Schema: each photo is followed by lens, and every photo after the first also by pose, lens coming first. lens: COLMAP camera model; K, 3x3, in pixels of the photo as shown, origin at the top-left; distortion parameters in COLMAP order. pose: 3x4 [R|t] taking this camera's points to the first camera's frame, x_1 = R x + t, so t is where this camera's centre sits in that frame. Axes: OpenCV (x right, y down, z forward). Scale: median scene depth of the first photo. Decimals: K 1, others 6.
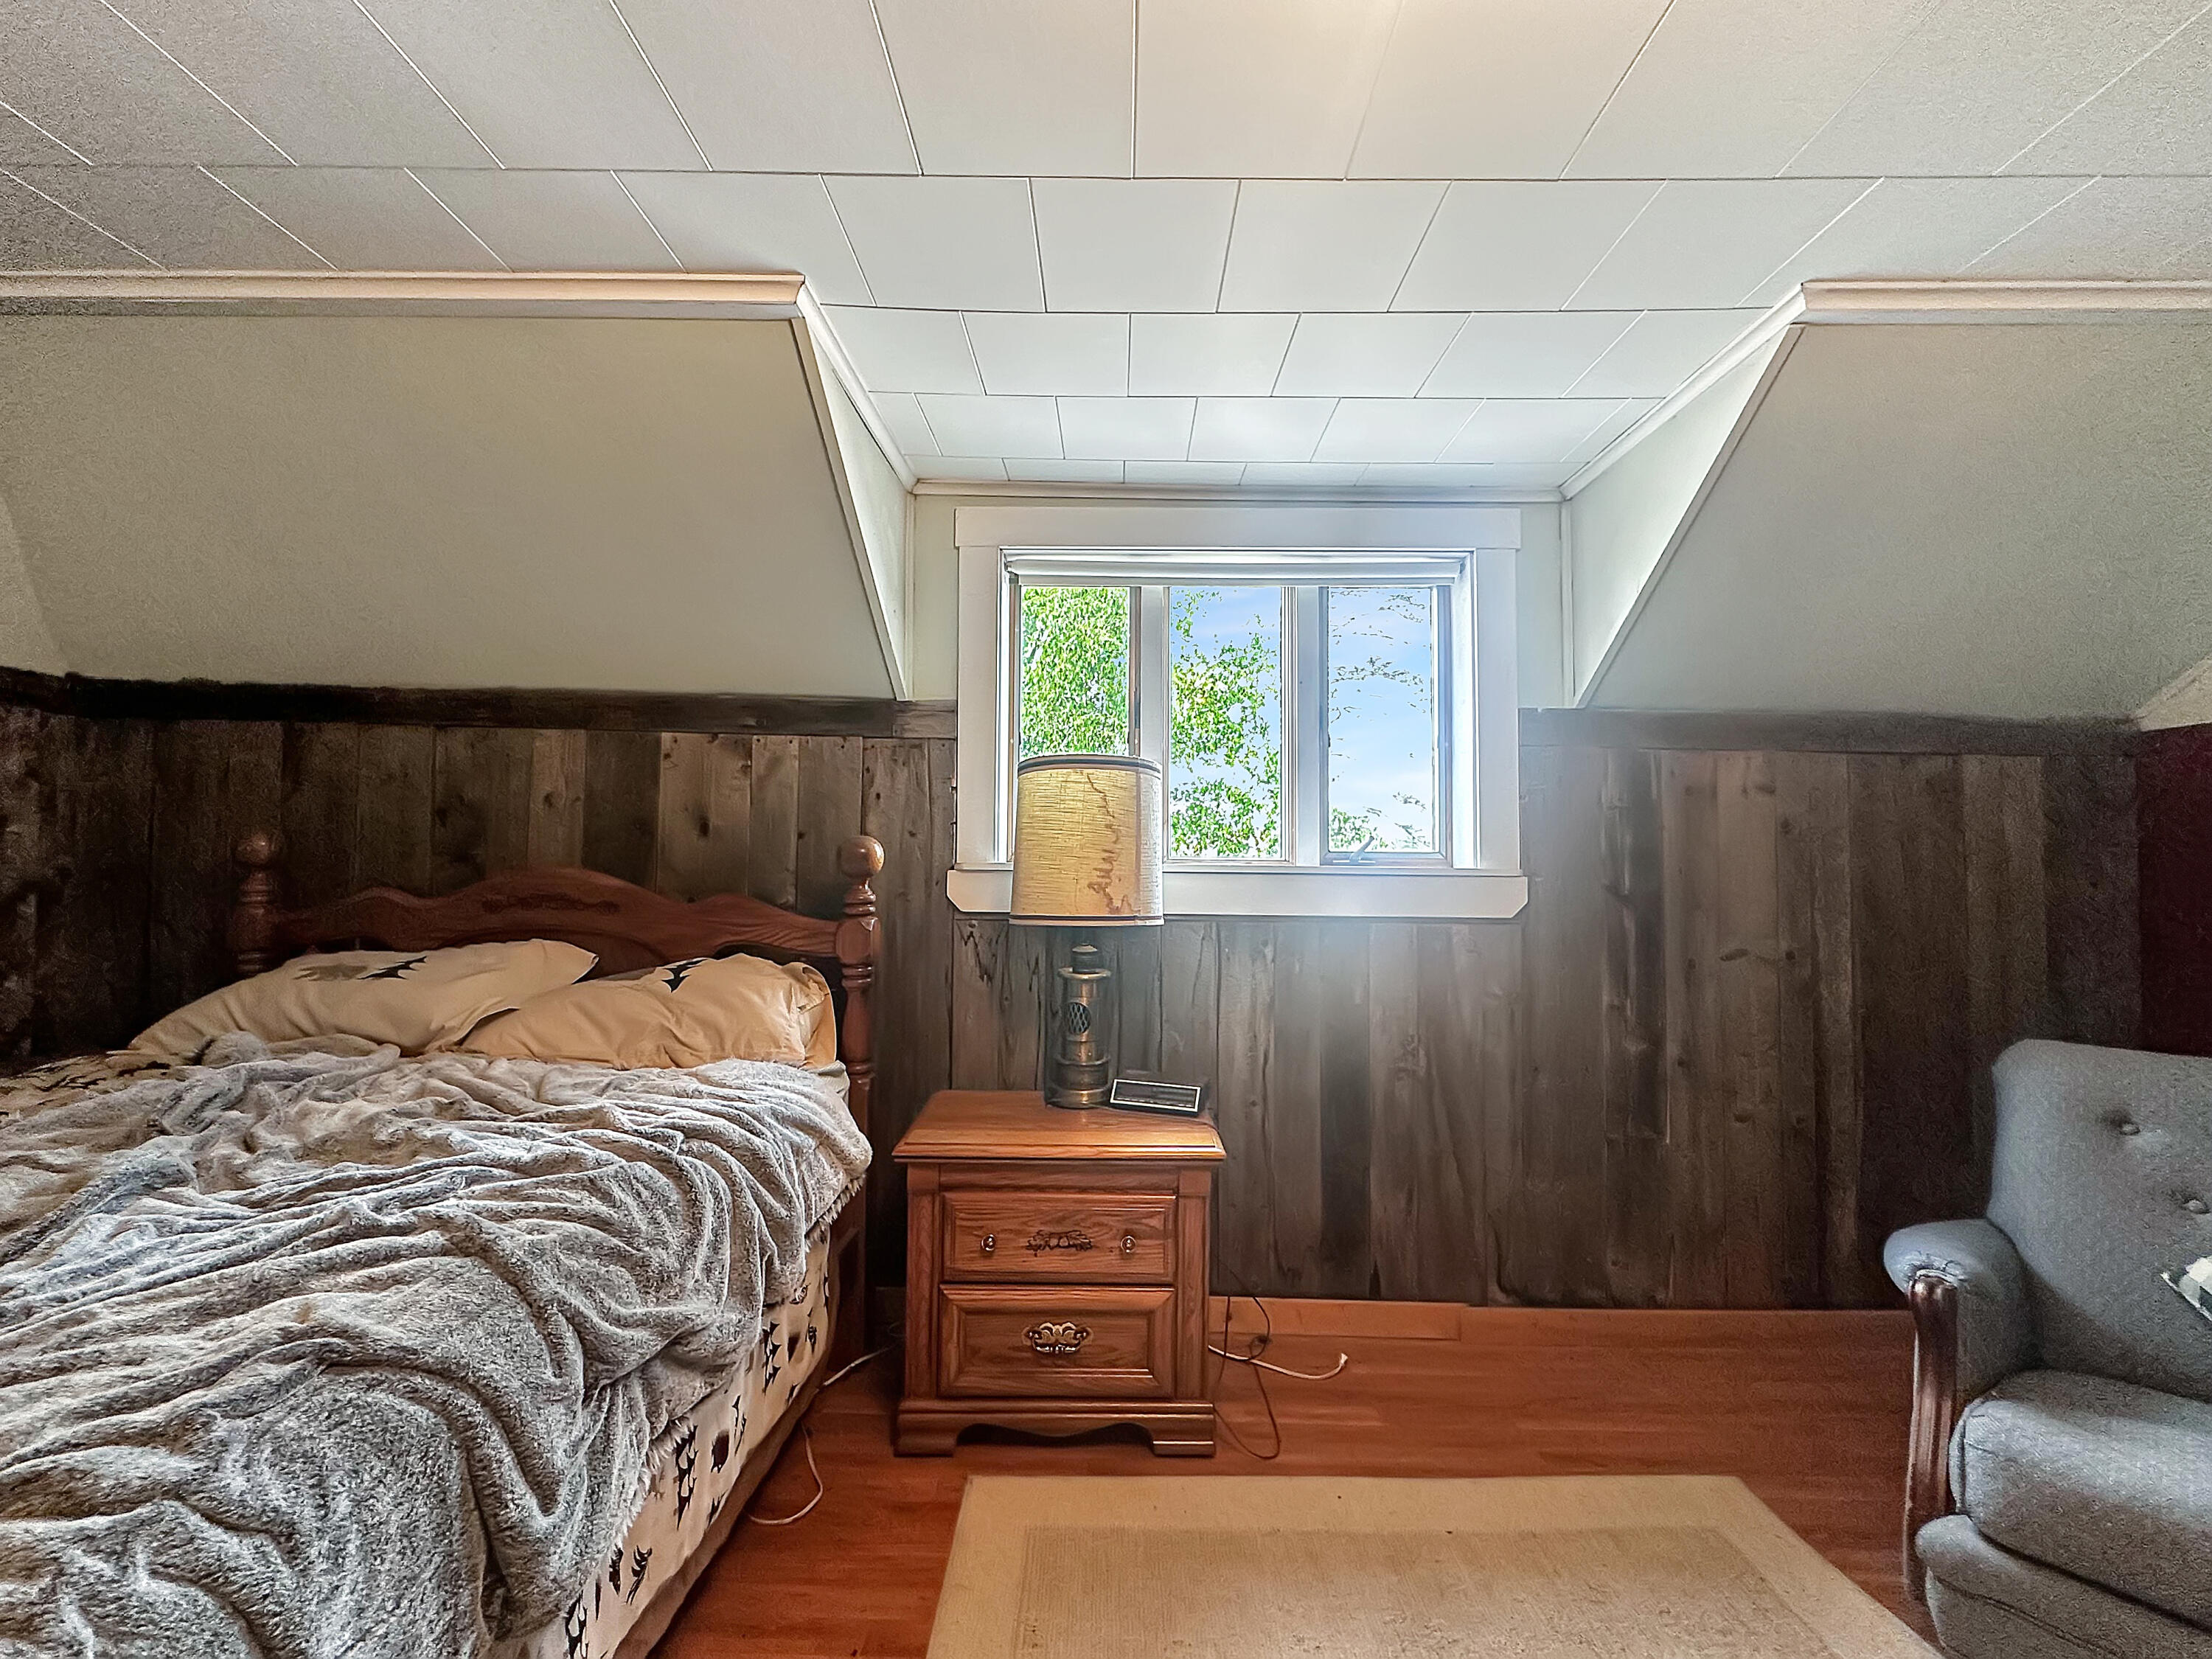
lens RADIAL K [[879.8, 0, 1105.1], [0, 879.8, 831.3], [0, 0, 1]] dist [-0.001043, 0.000120]
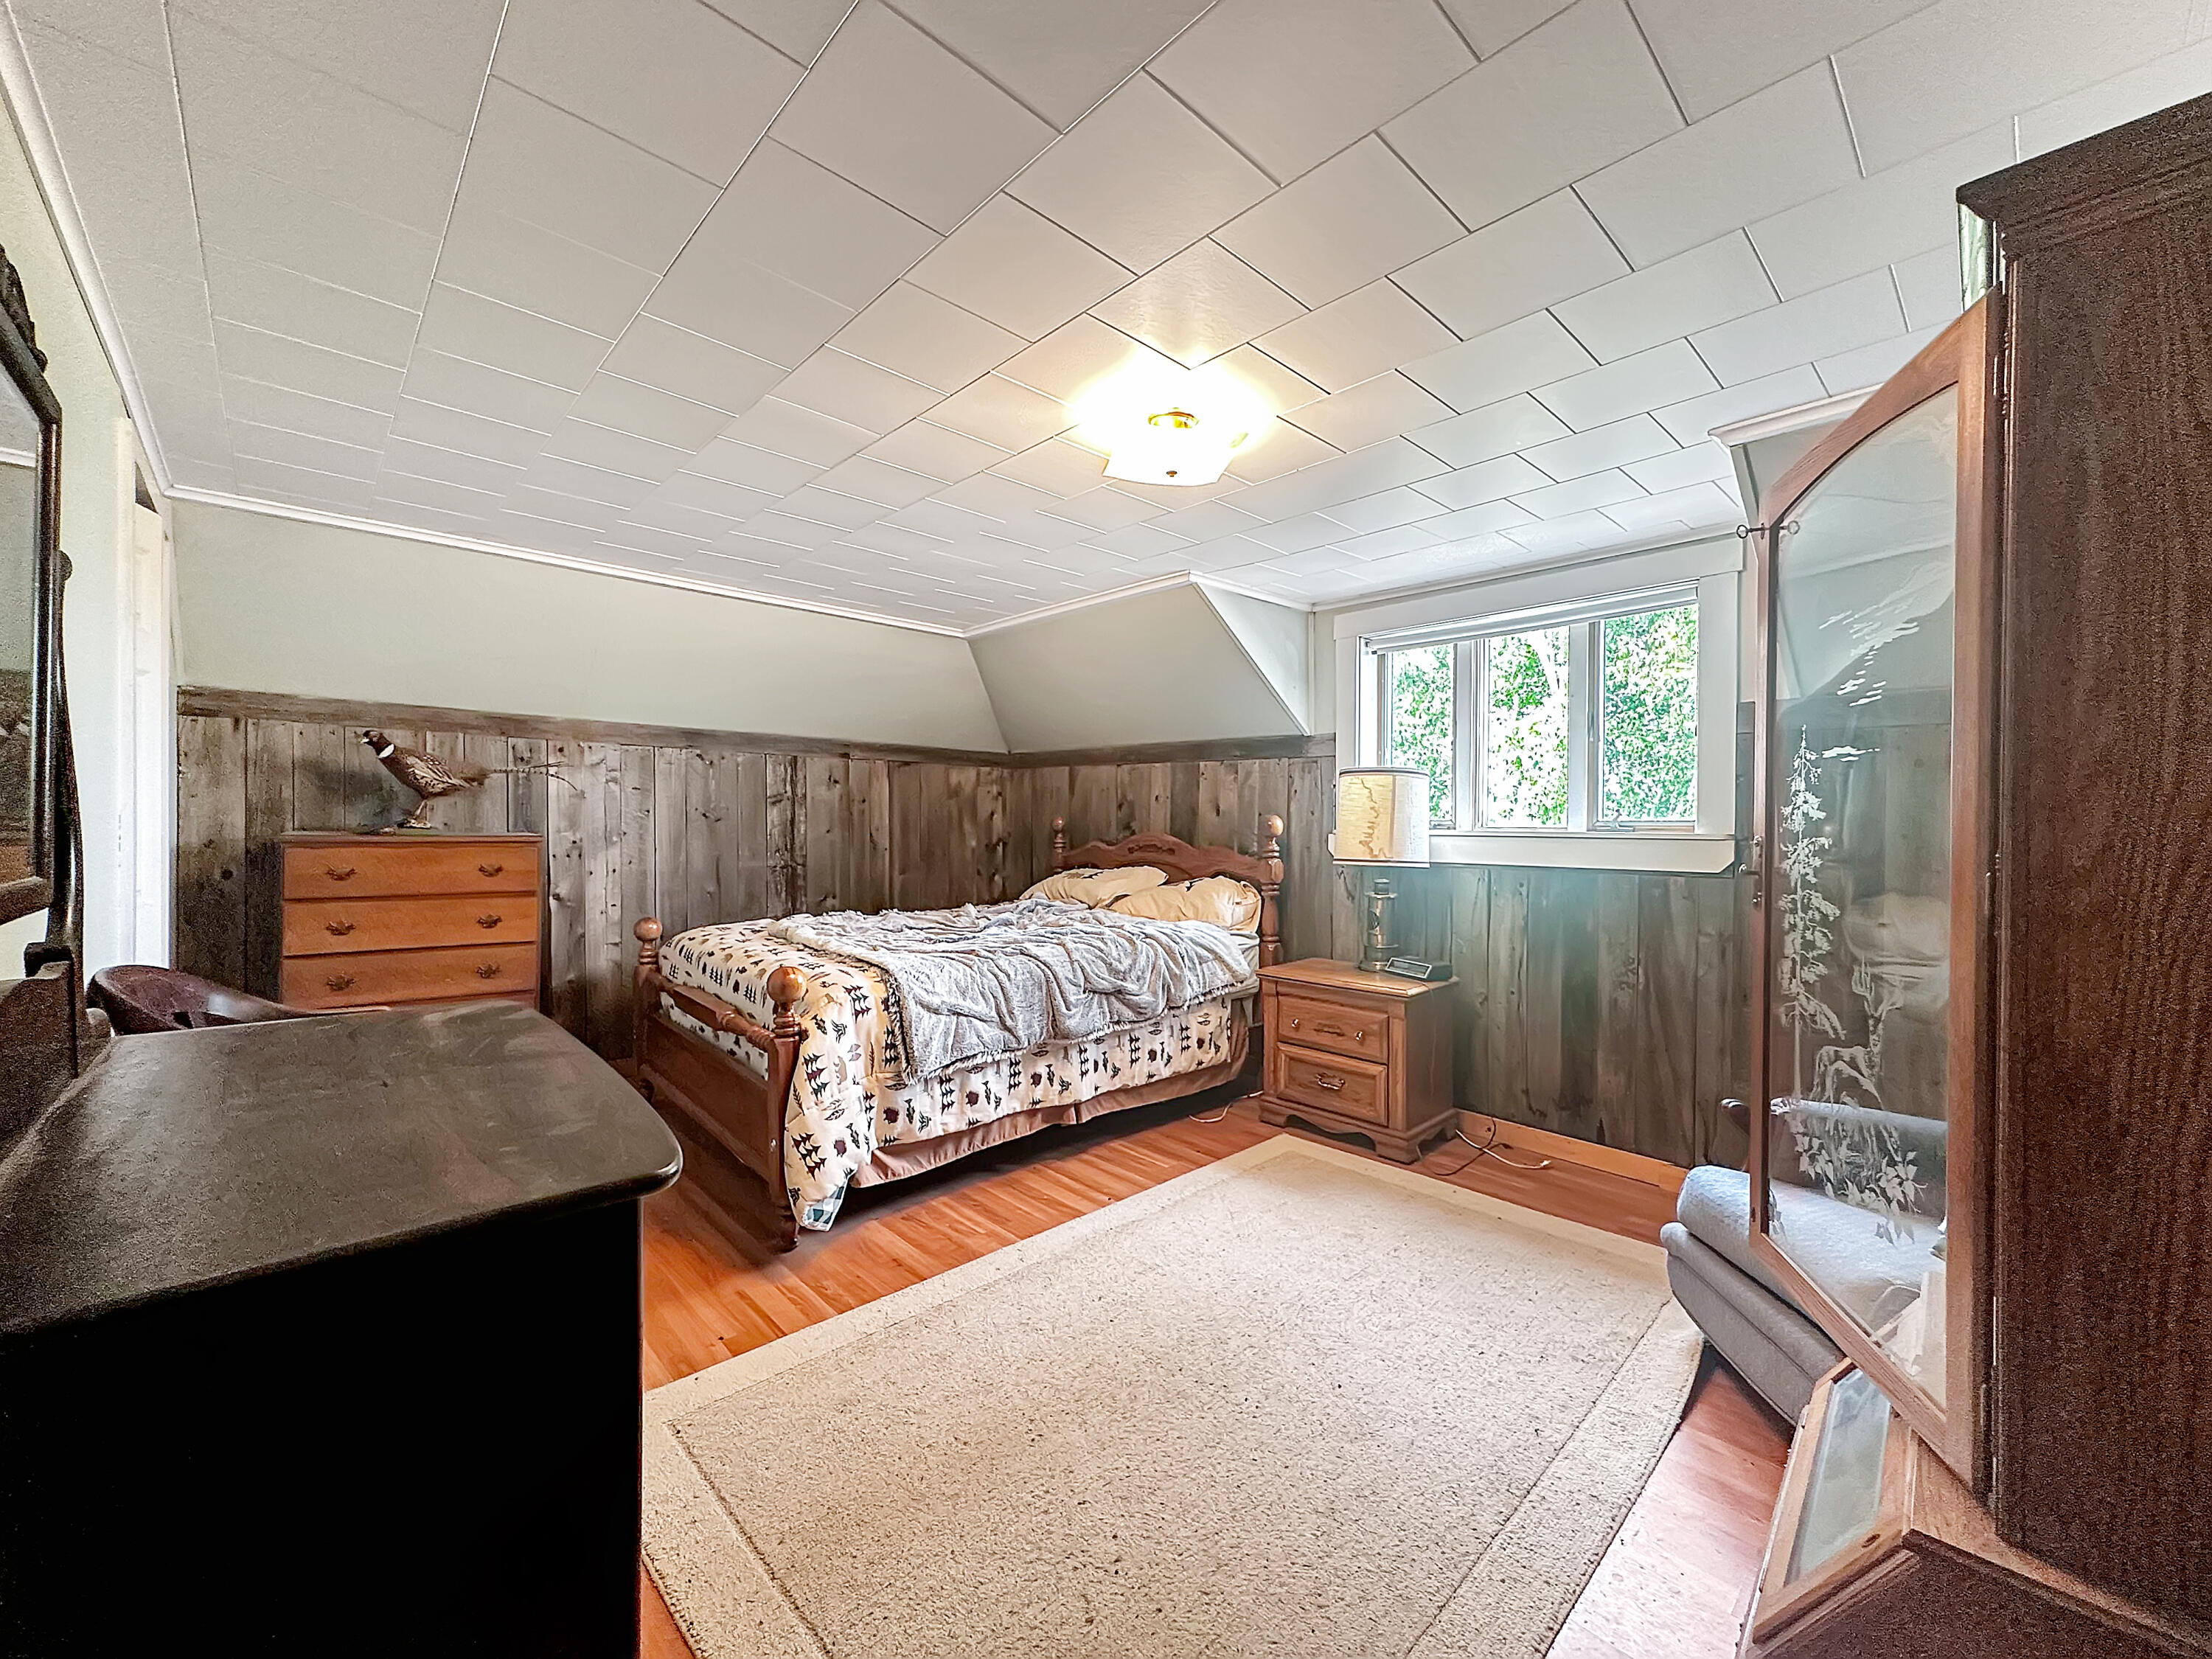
lens RADIAL K [[879.8, 0, 1105.1], [0, 879.8, 831.3], [0, 0, 1]] dist [-0.001043, 0.000120]
pose [[0.693519, -0.000439, -0.720438, 0.781941], [0.025053, 0.999410, 0.023507, -0.011751], [0.720002, -0.034352, 0.693121, -0.513227]]
